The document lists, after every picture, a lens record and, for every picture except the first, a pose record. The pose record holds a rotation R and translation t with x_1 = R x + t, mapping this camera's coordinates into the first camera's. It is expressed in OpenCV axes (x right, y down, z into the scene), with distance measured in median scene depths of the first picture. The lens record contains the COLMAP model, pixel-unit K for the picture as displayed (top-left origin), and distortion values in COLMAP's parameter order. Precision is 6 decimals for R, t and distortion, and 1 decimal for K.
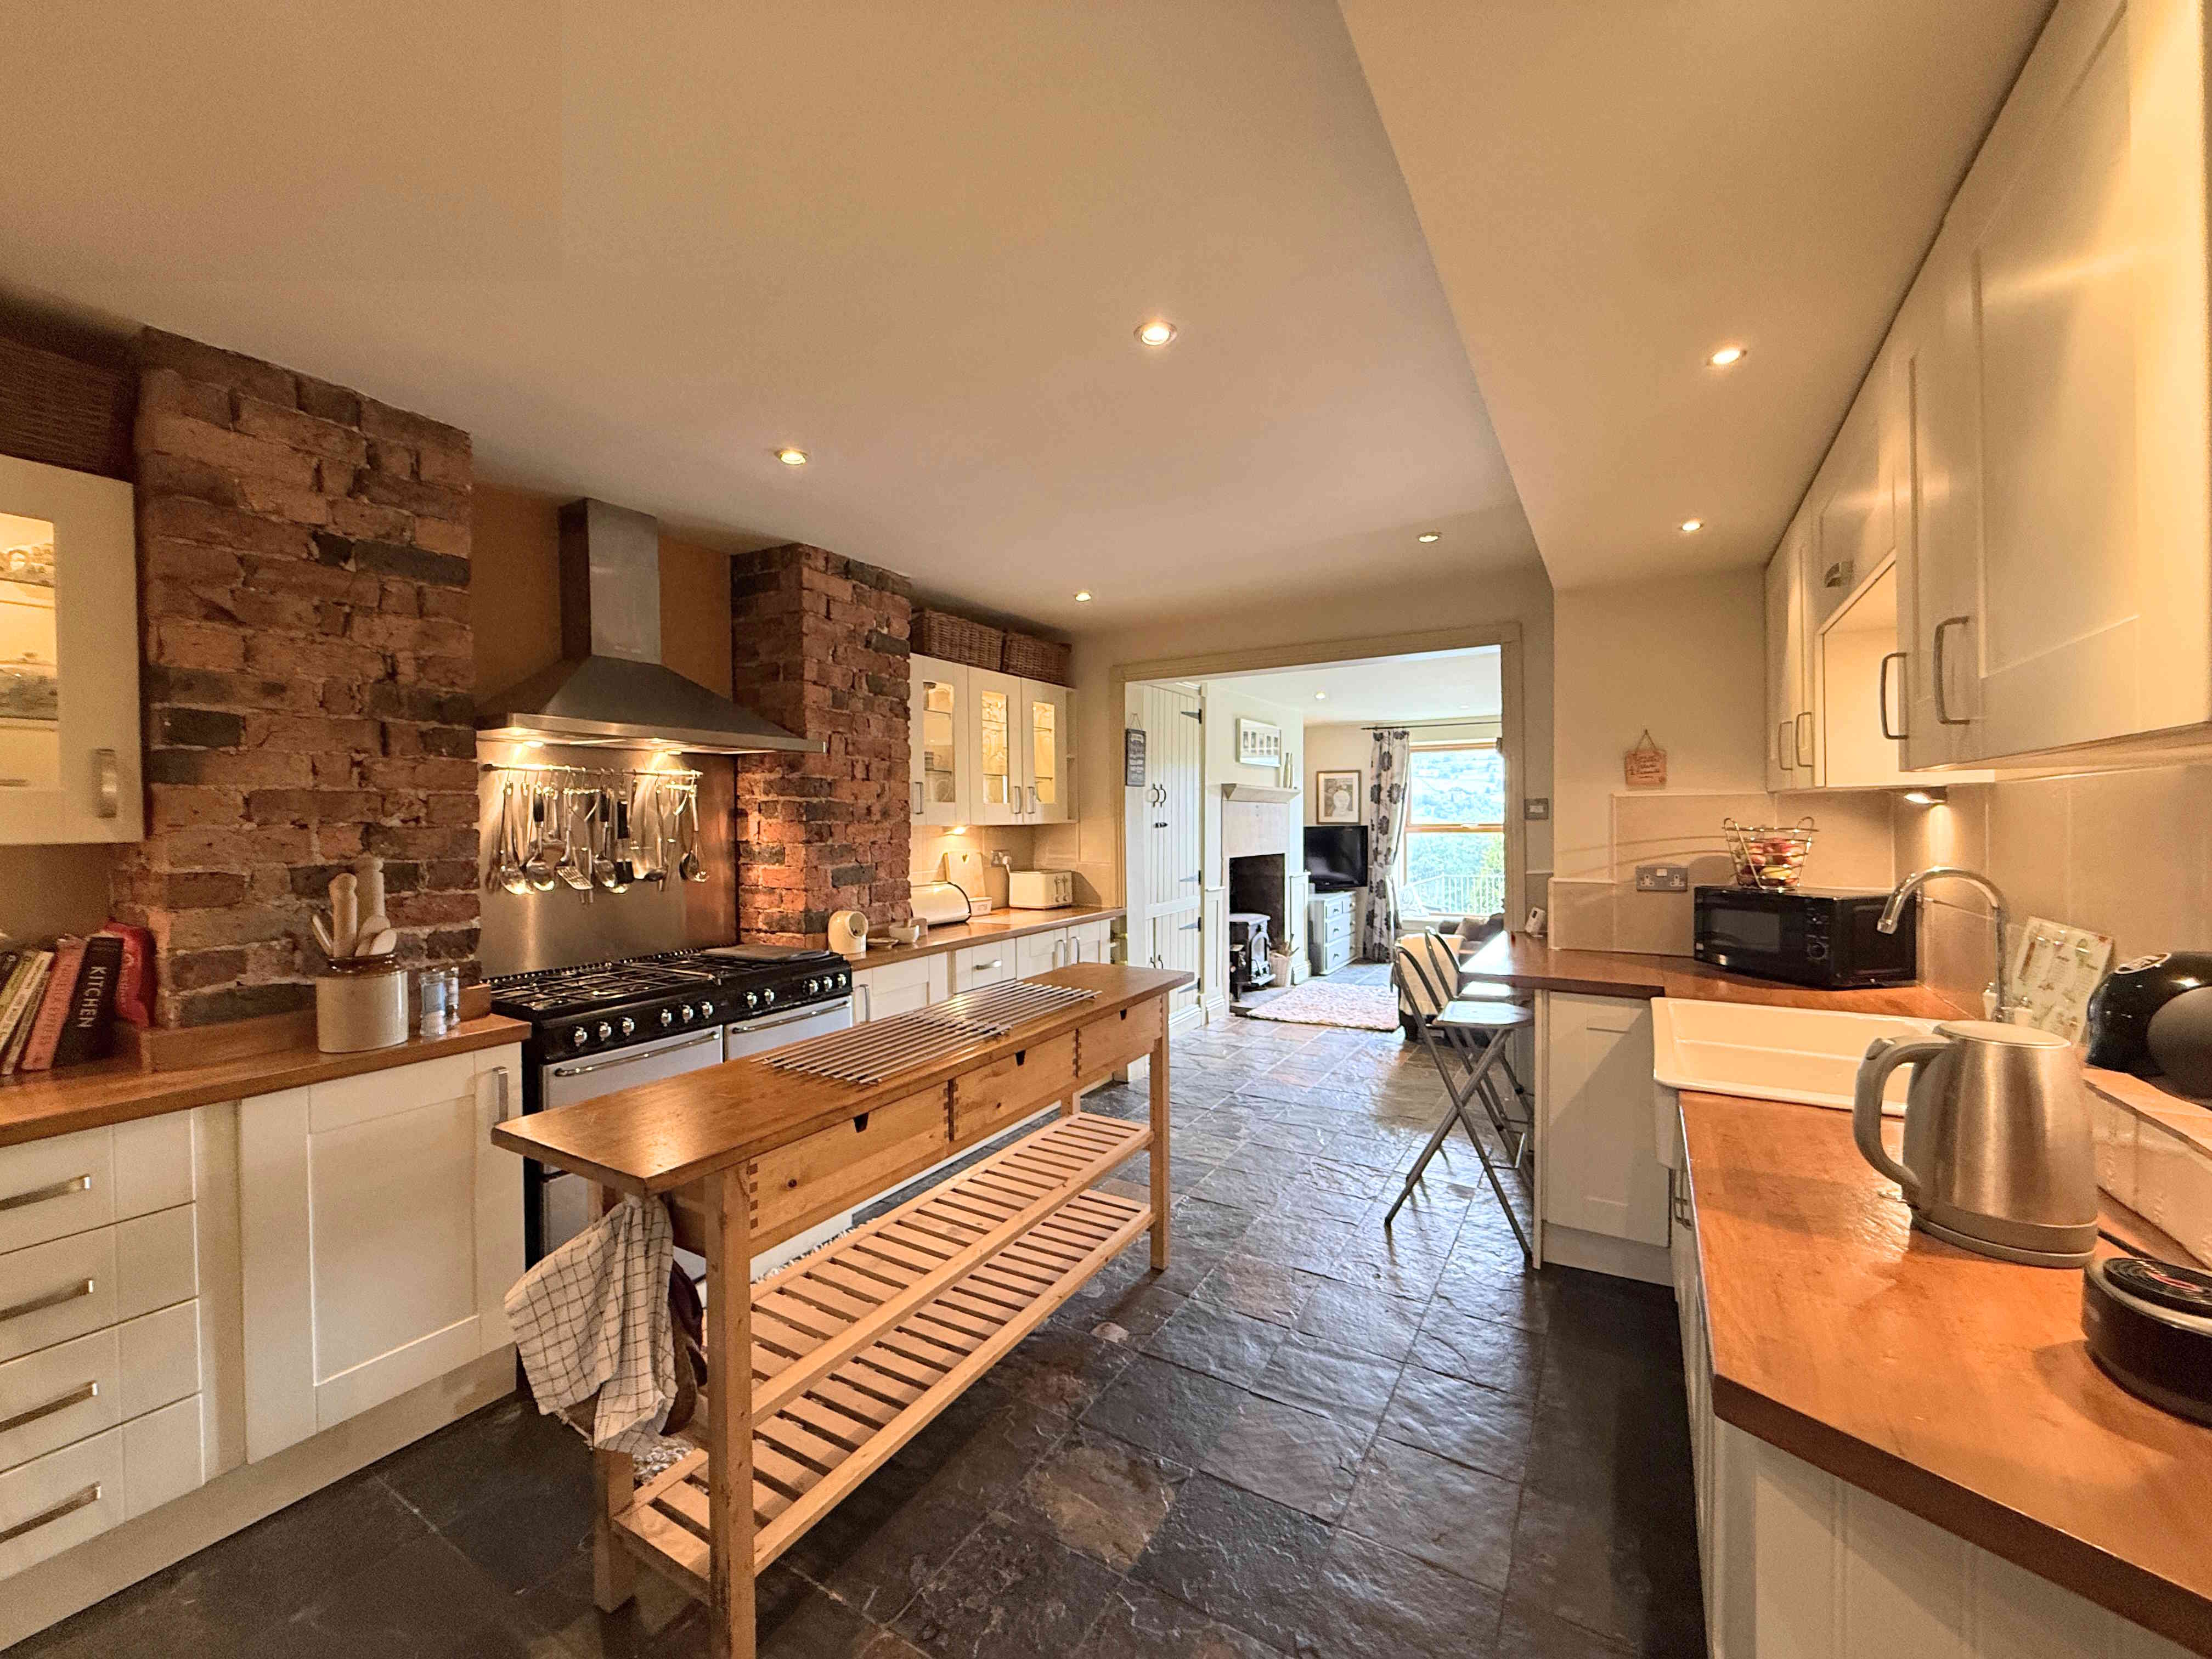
lens RADIAL K [[881.4, 0, 1093.5], [0, 881.4, 825.7], [0, 0, 1]] dist [-0.001029, 0.000759]
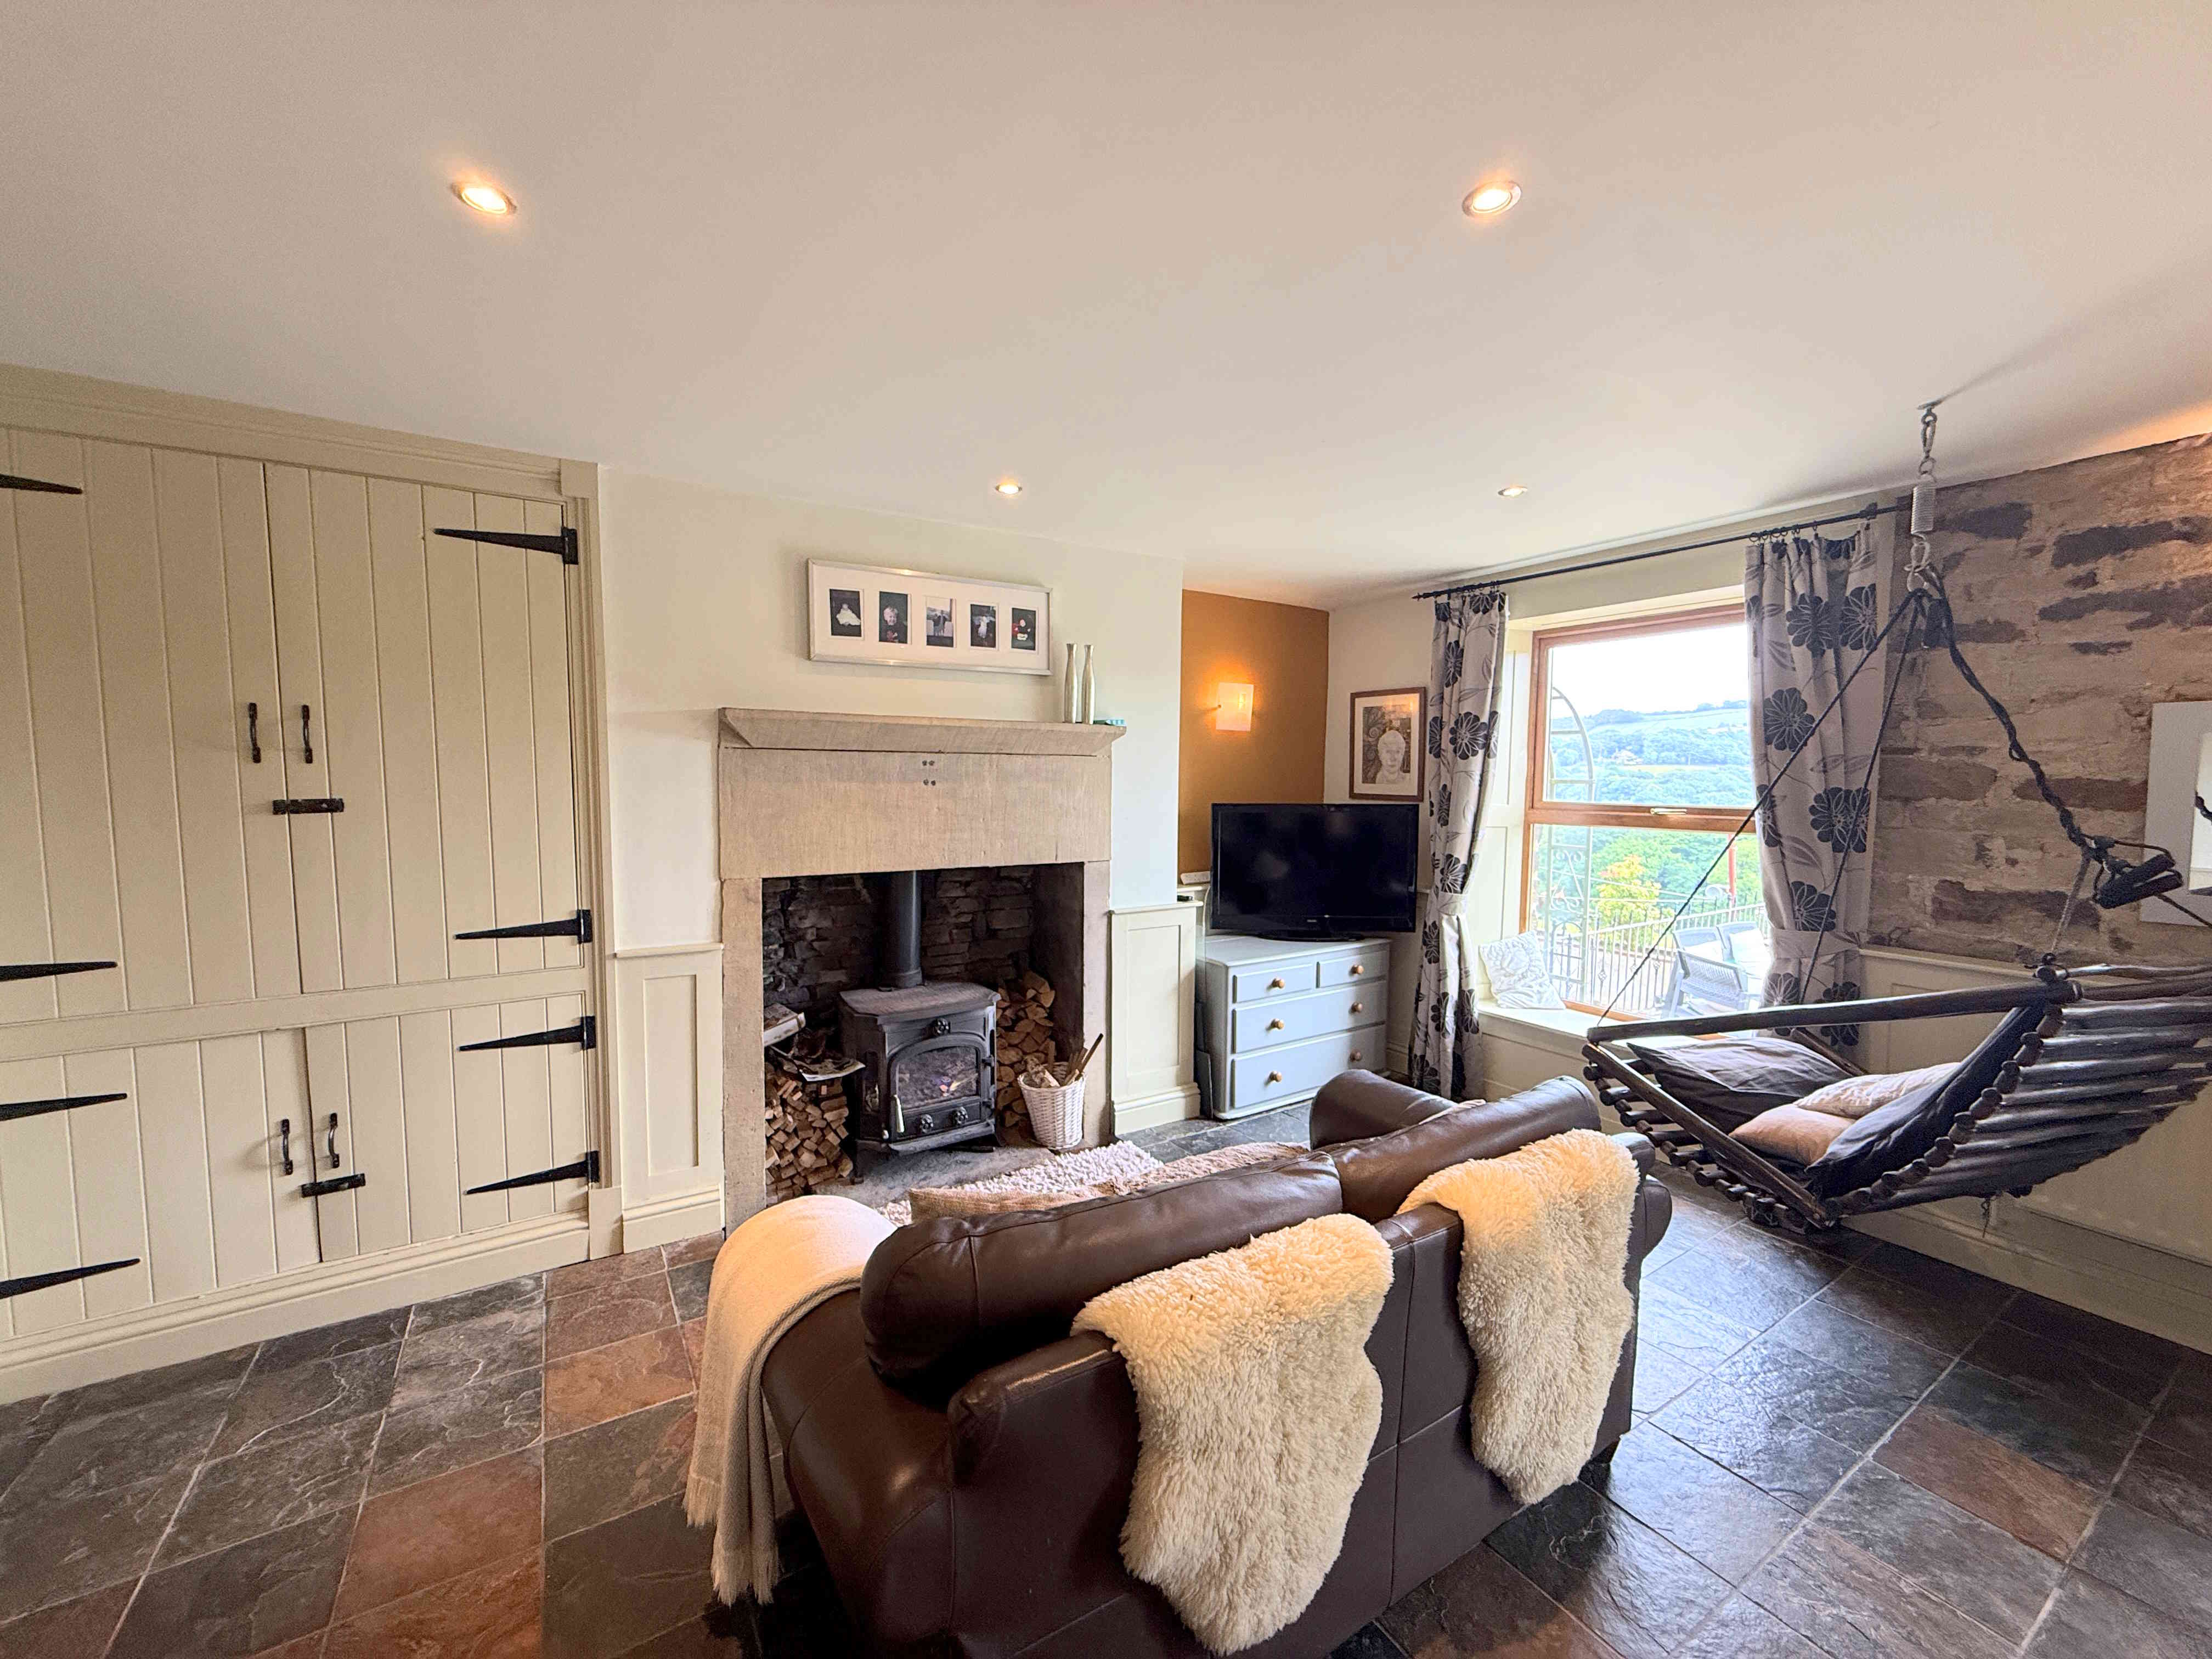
lens RADIAL K [[881.4, 0, 1102.1], [0, 881.4, 834.2], [0, 0, 1]] dist [-0.001029, 0.000759]
pose [[0.894580, 0.045402, -0.444595, 0.376925], [-0.016590, 0.997514, 0.068485, -0.014080], [0.446599, -0.053890, 0.893110, 0.510232]]
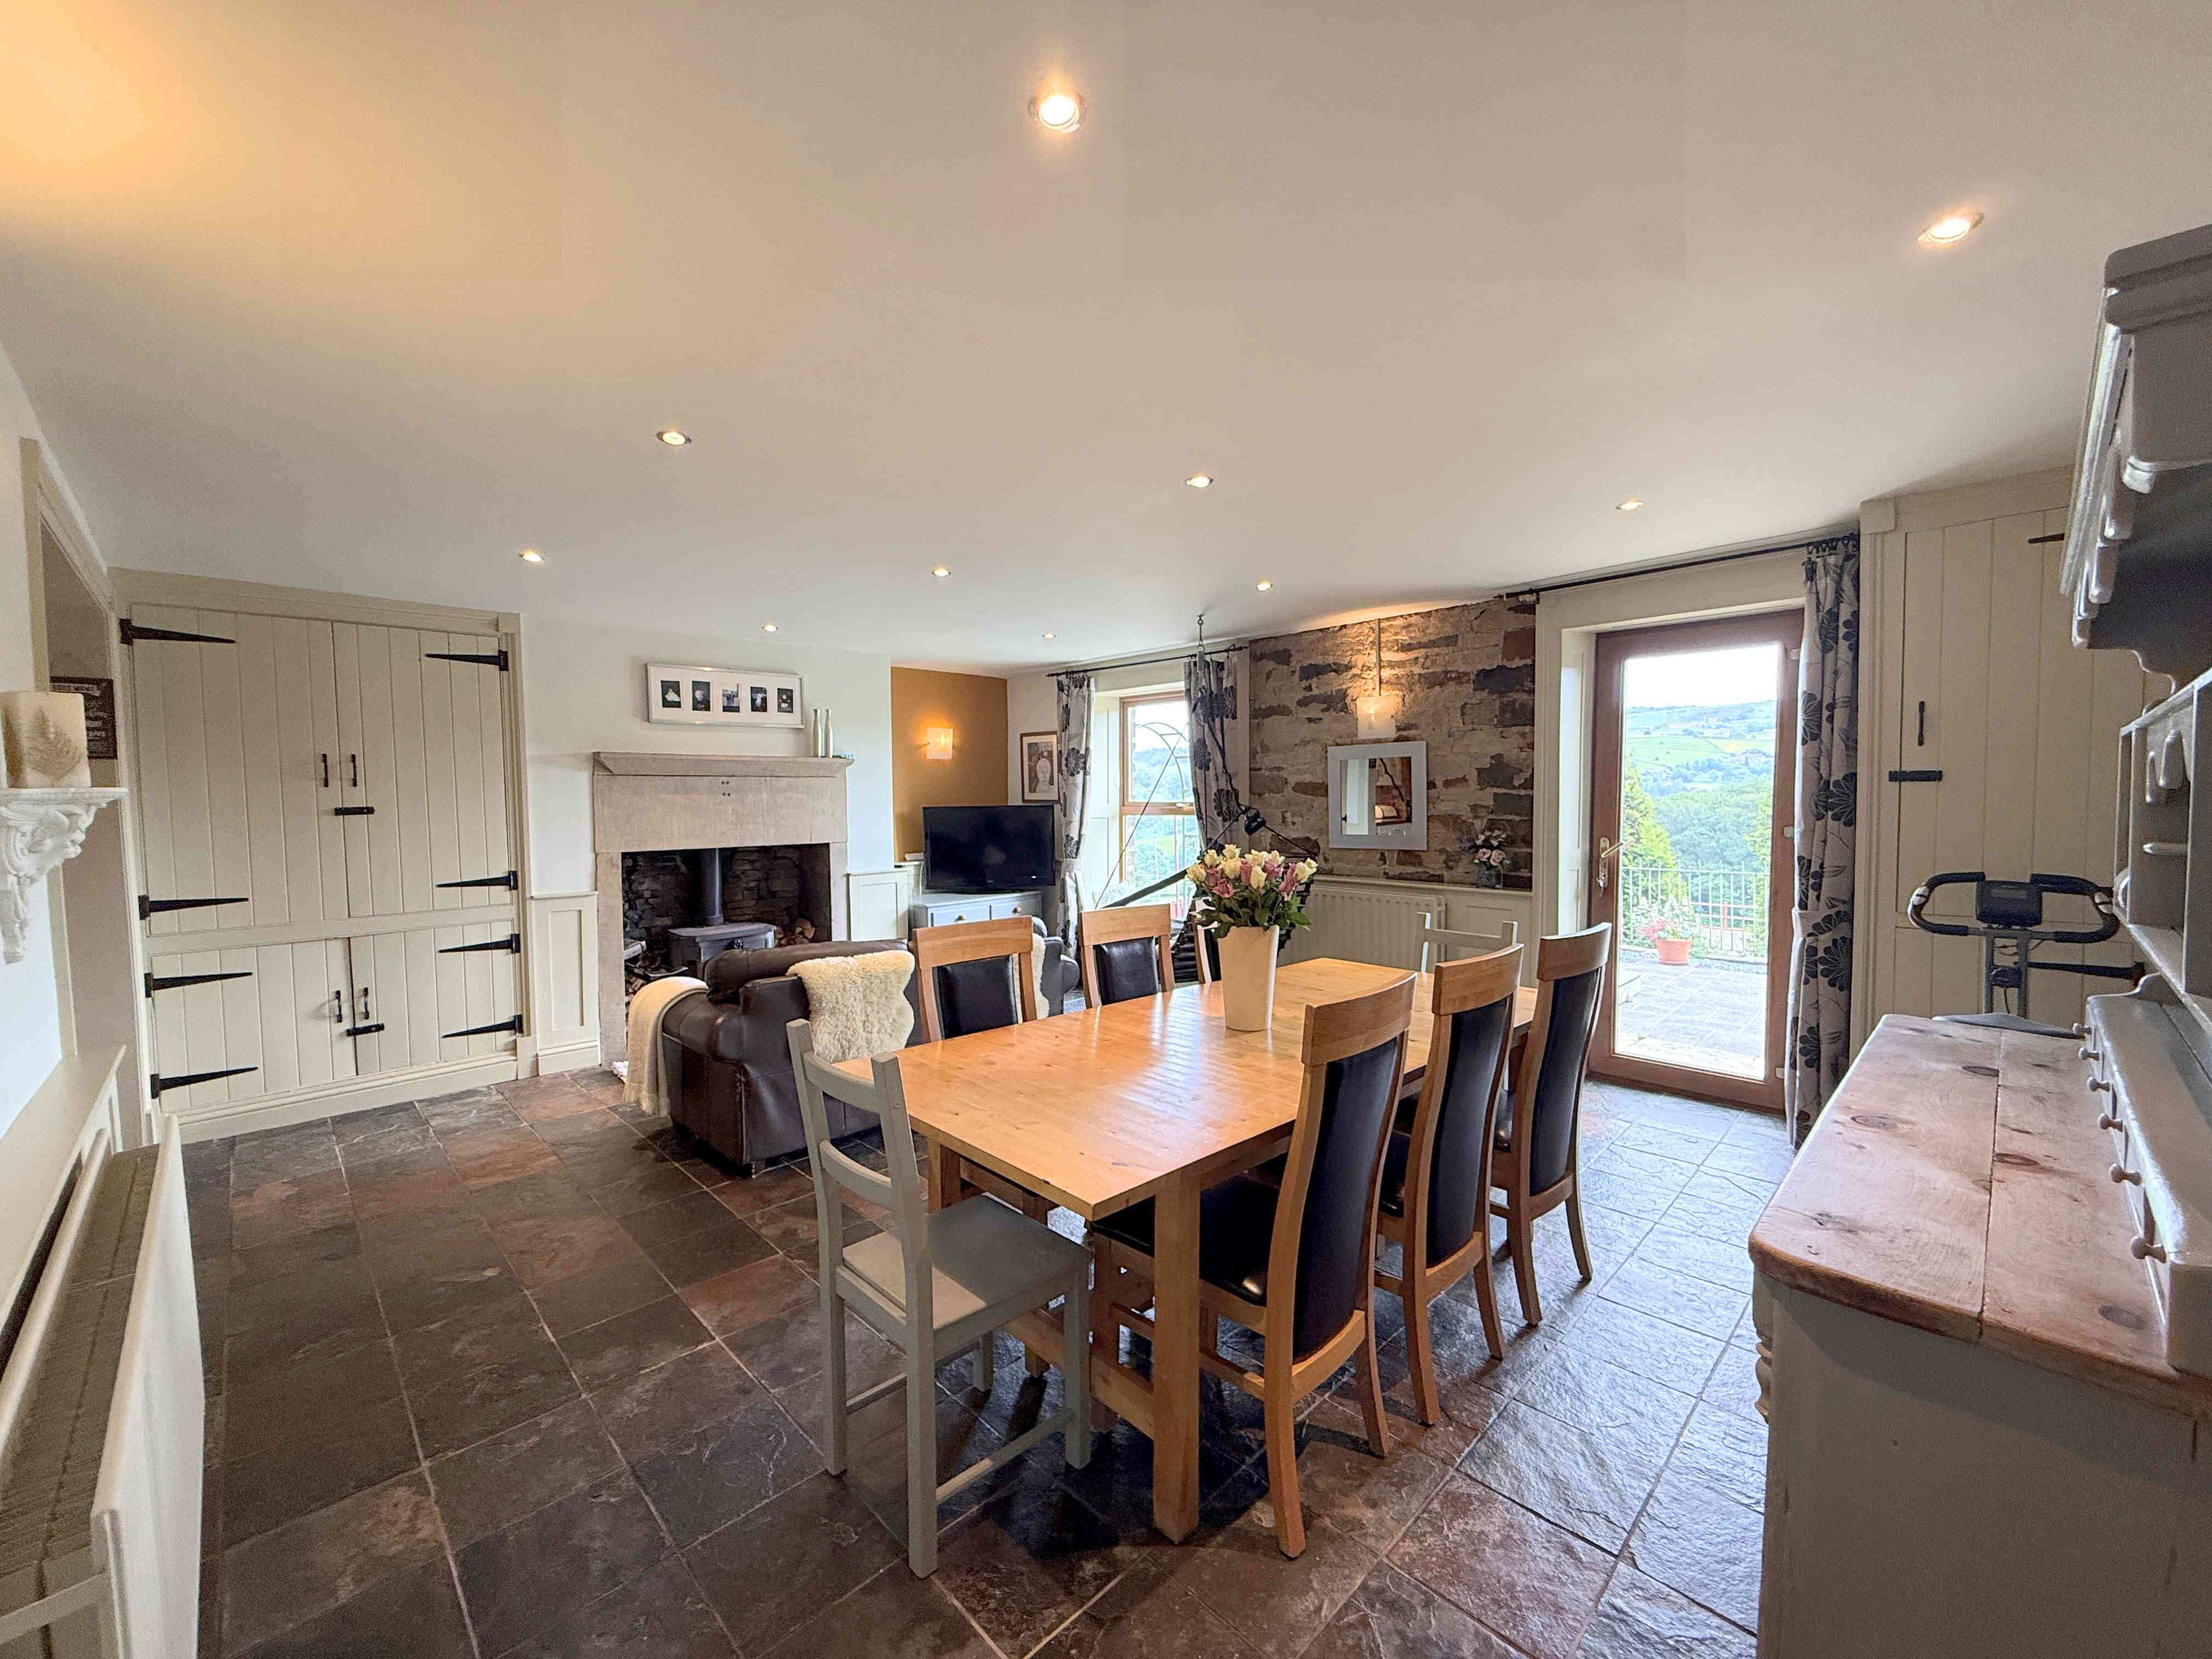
lens RADIAL K [[881.4, 0, 1101.3], [0, 881.4, 833.3], [0, 0, 1]] dist [-0.001029, 0.000759]
pose [[0.968811, 0.010678, -0.247572, 0.546777], [0.000171, 0.999042, 0.043756, -0.009038], [0.247802, -0.042434, 0.967881, 0.285711]]
